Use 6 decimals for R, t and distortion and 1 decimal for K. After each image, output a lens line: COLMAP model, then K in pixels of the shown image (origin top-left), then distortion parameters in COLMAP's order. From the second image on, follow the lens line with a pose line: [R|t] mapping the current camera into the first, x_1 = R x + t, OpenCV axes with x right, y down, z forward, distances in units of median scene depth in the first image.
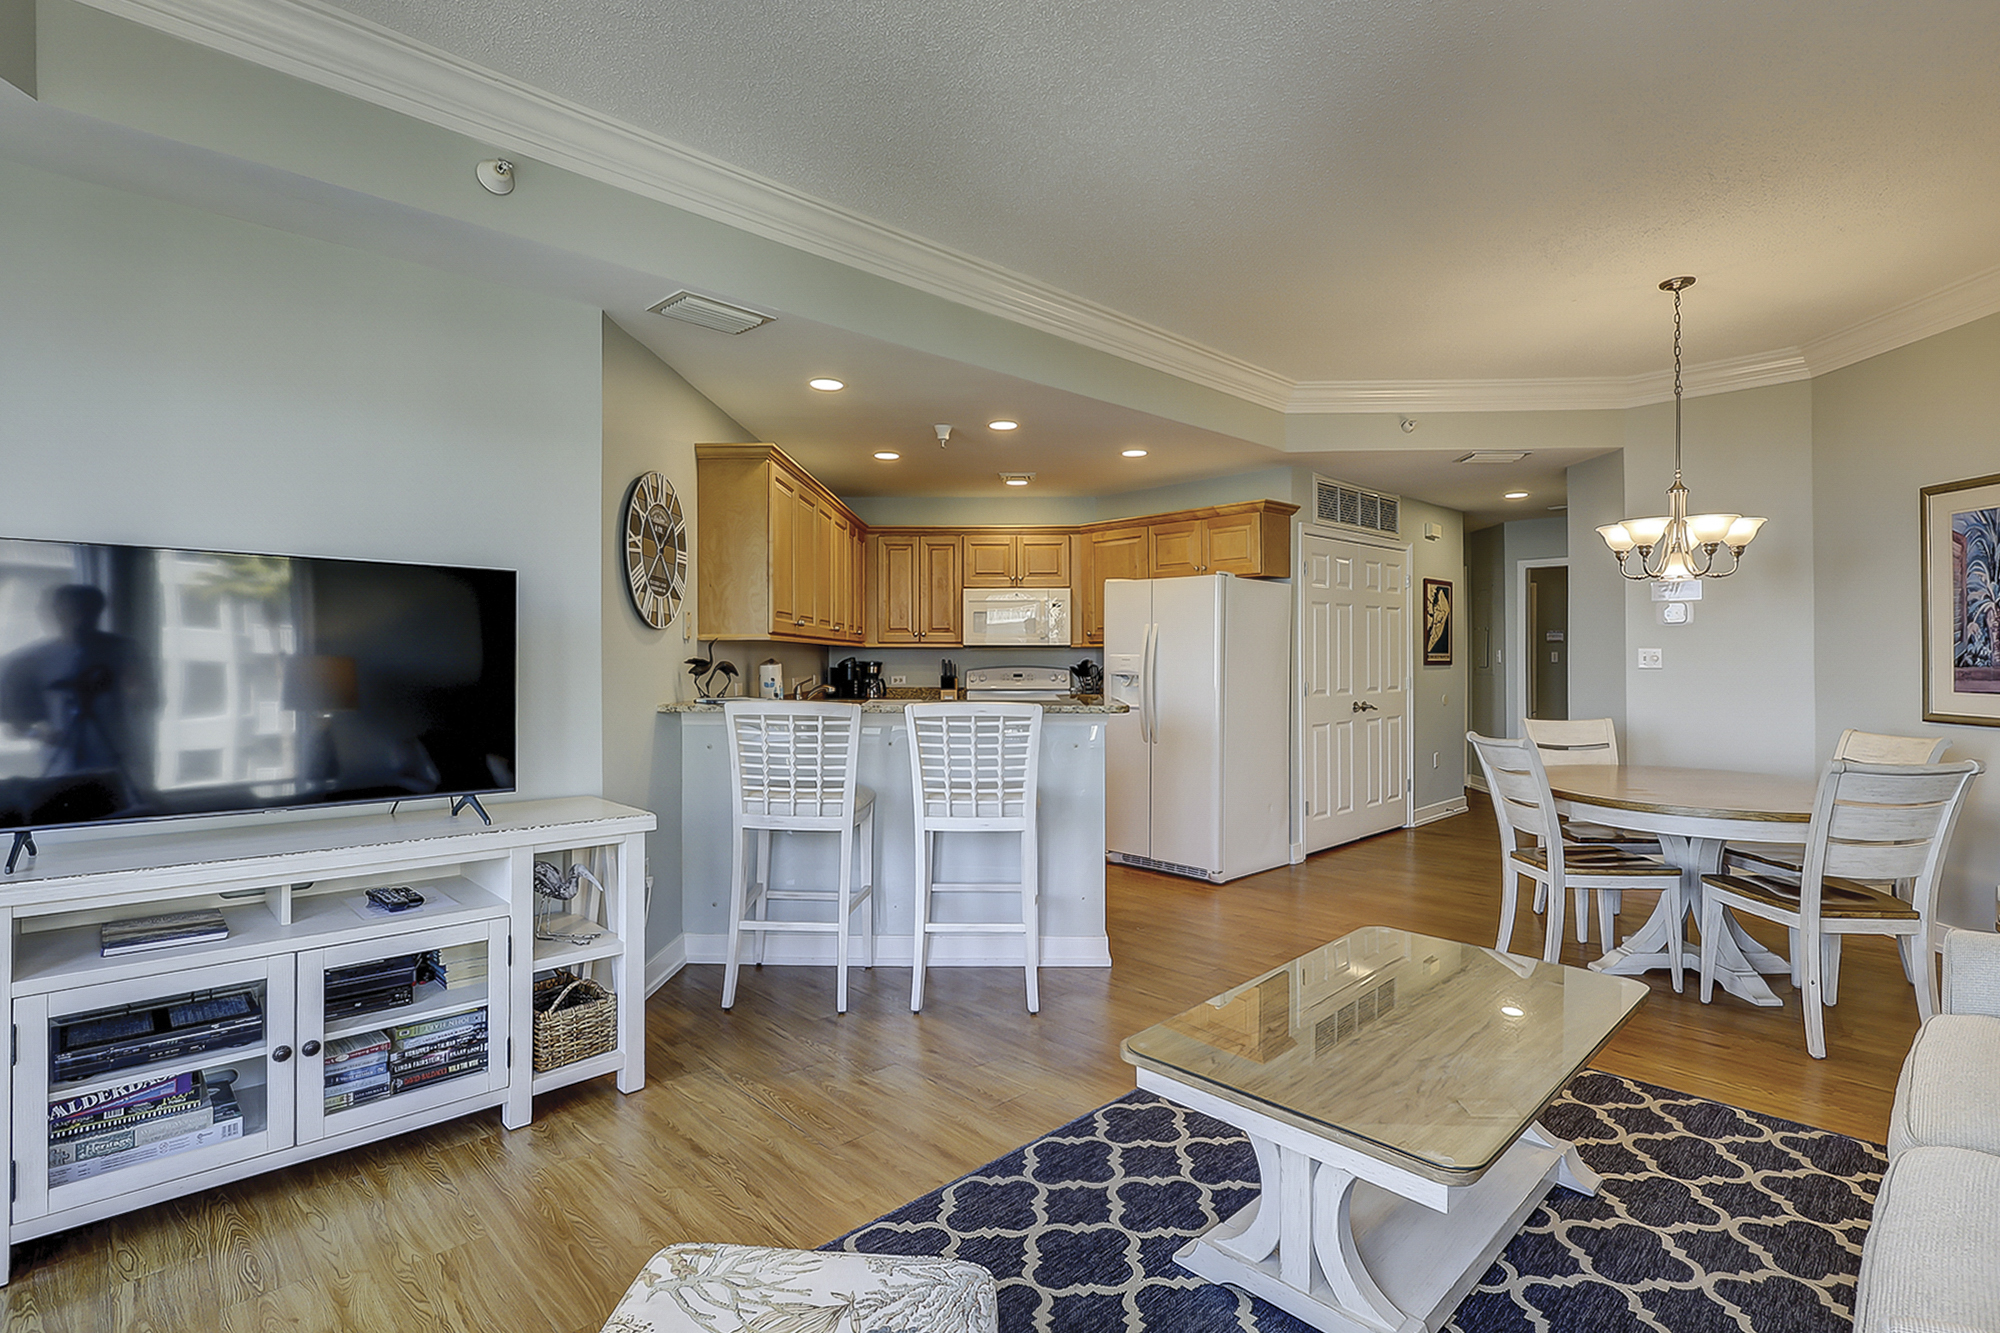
lens RADIAL K [[974.1, 0, 995.3], [0, 974.1, 647.1], [0, 0, 1]] dist [-0.007304, -0.000369]
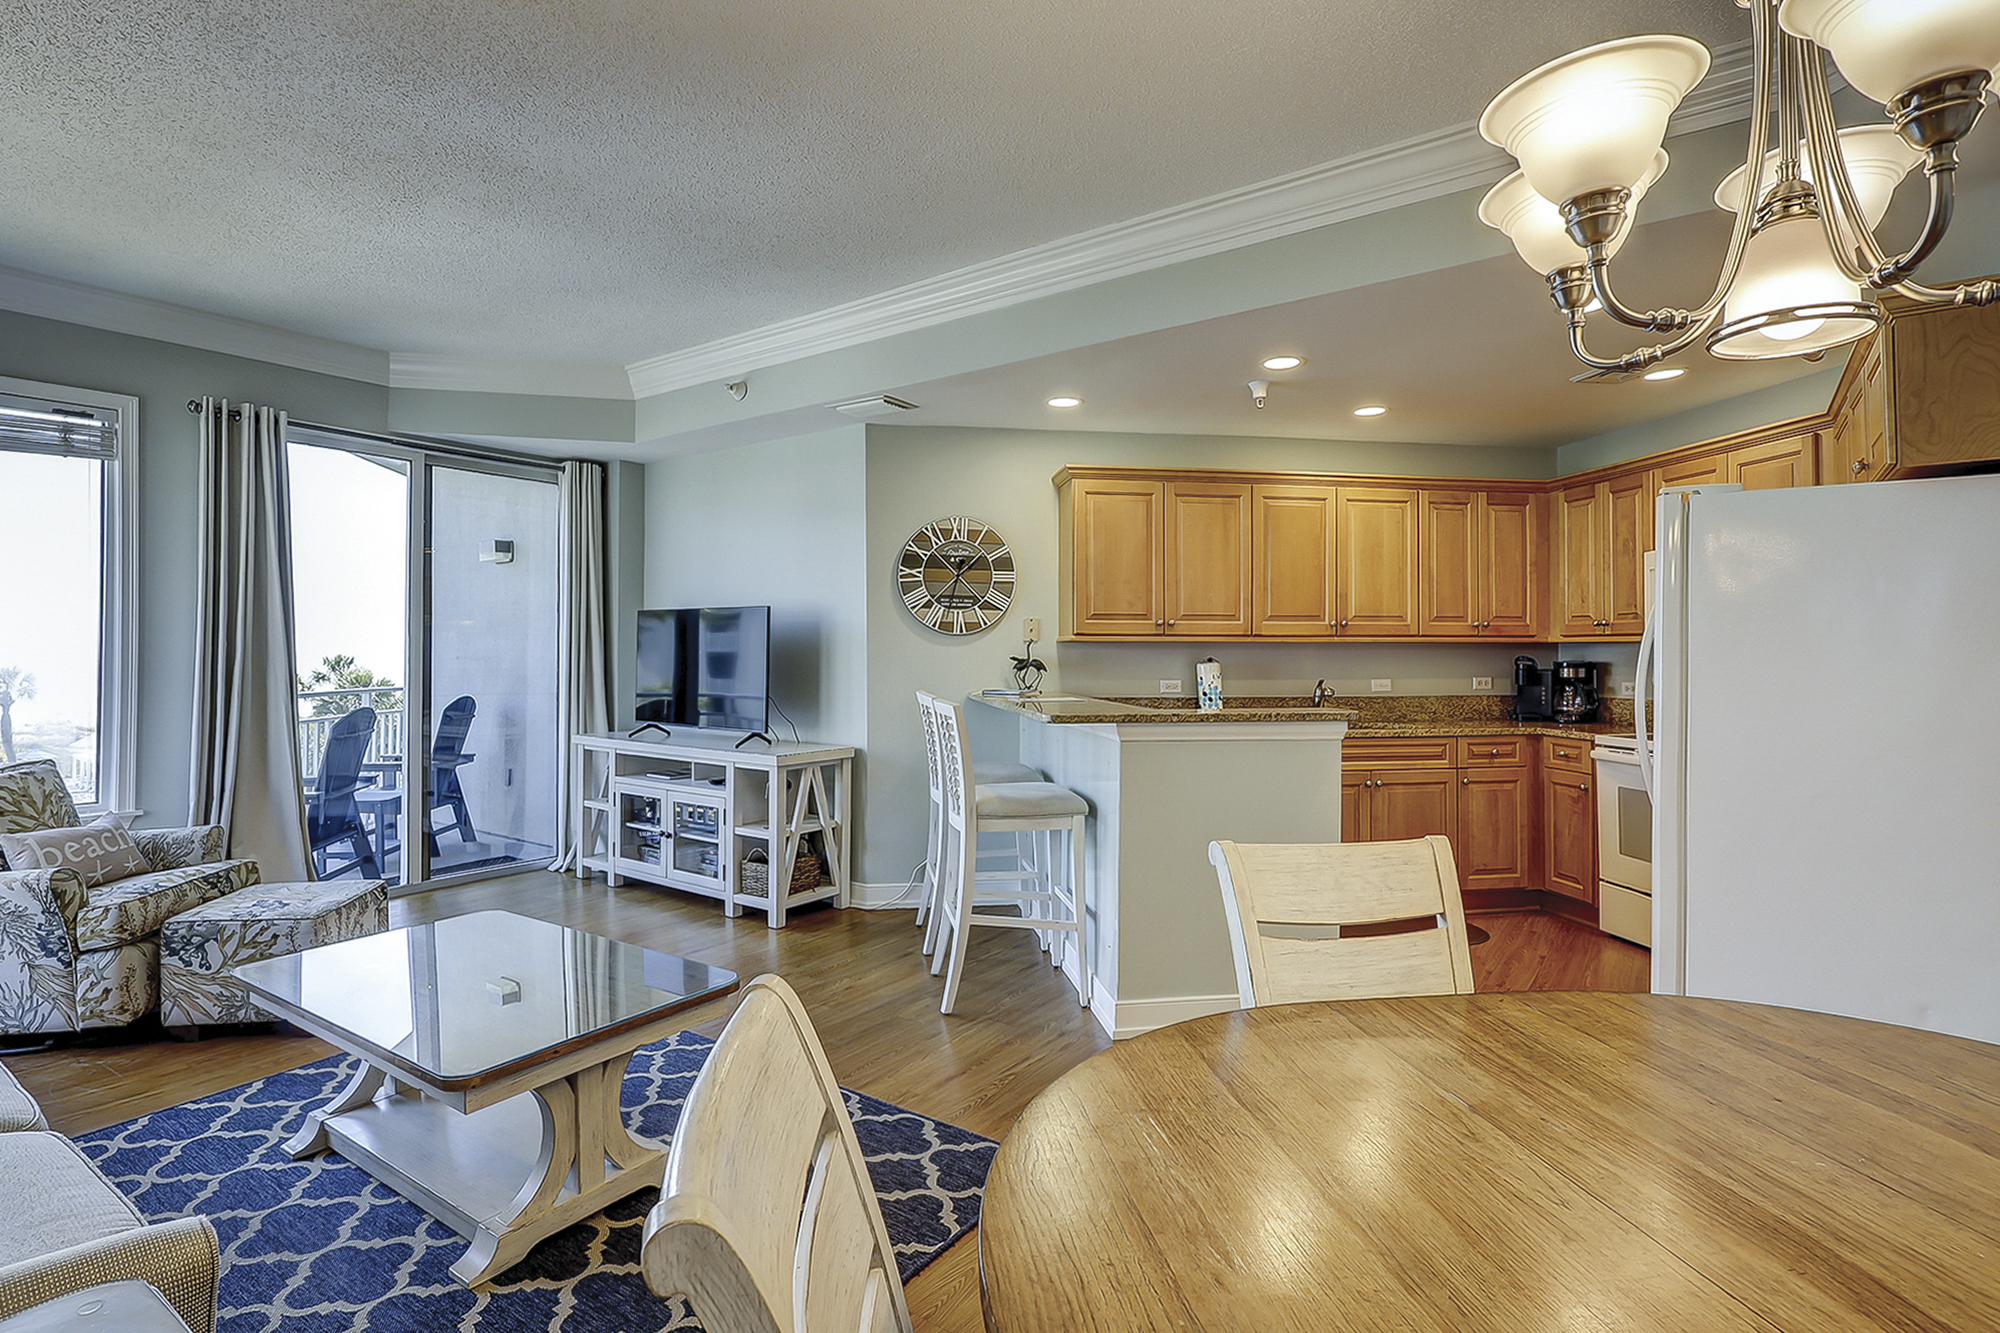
lens RADIAL K [[974.1, 0, 995.3], [0, 974.1, 647.1], [0, 0, 1]] dist [-0.007304, -0.000369]
pose [[0.178816, -0.009704, -0.983835, 1.369176], [0.008329, 0.999930, -0.008349, 0.015769], [0.983847, -0.006701, 0.178884, 1.164824]]
